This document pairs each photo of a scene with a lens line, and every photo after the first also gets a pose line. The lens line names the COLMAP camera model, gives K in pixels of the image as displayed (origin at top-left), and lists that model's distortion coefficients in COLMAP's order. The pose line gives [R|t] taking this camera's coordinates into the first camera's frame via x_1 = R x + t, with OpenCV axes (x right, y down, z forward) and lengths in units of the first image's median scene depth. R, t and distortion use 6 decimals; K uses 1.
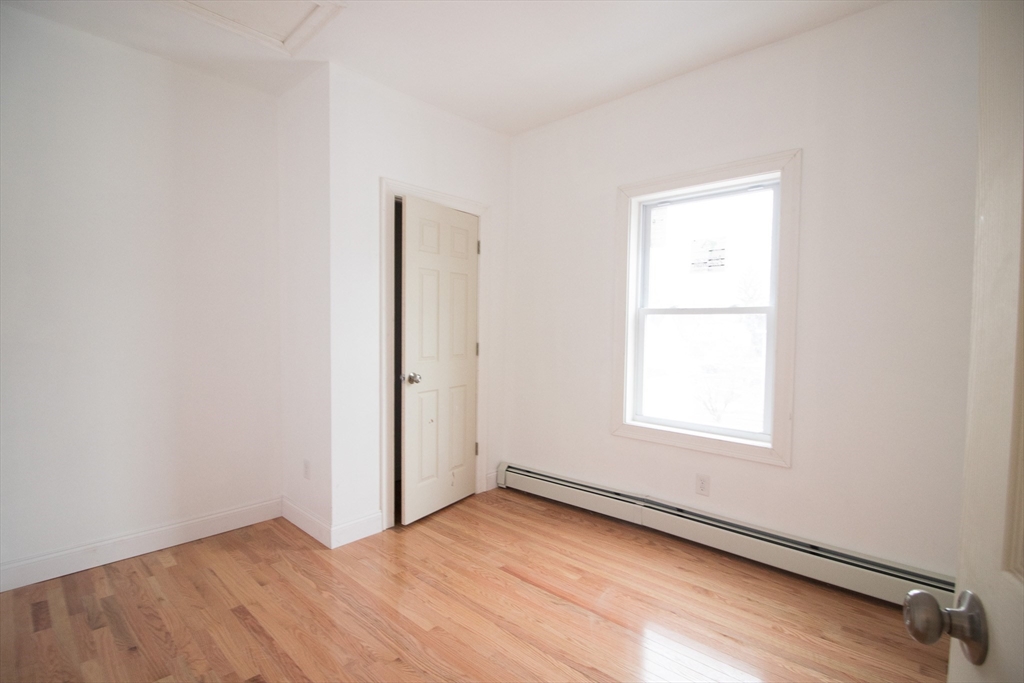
lens RADIAL K [[473.2, 0, 512.0], [0, 473.2, 341.5], [0, 0, 1]] dist [0.000895, -0.012105]
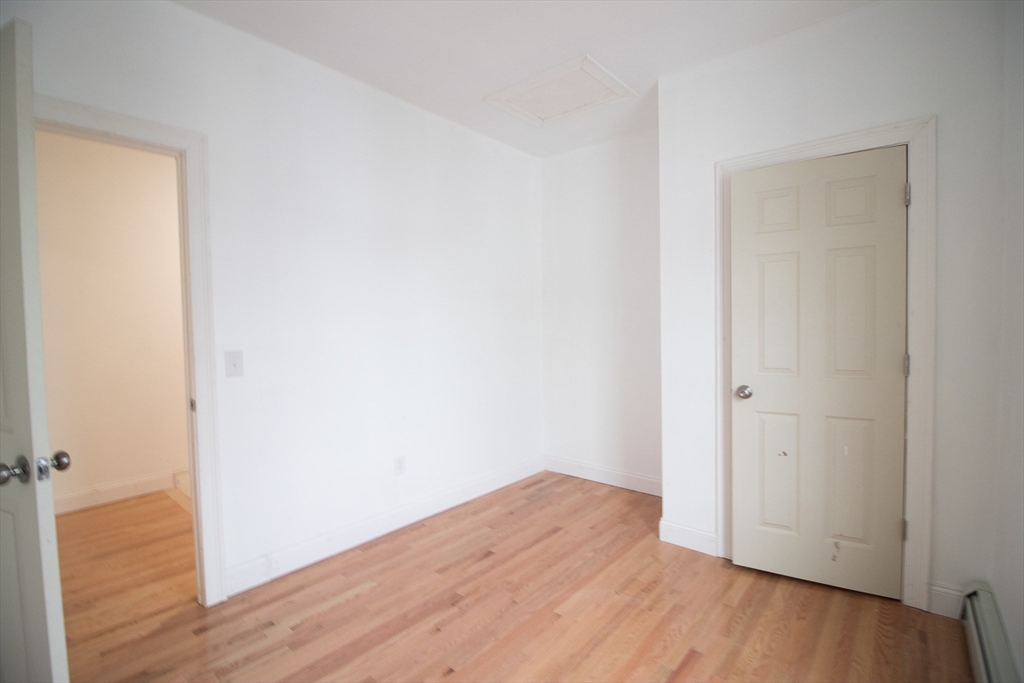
lens RADIAL K [[473.2, 0, 512.0], [0, 473.2, 341.5], [0, 0, 1]] dist [0.000895, -0.012105]
pose [[0.040565, 0.029442, -0.998743, 0.653831], [-0.016113, 0.999455, 0.028808, -0.029789], [0.999047, 0.014924, 0.041018, 0.624625]]
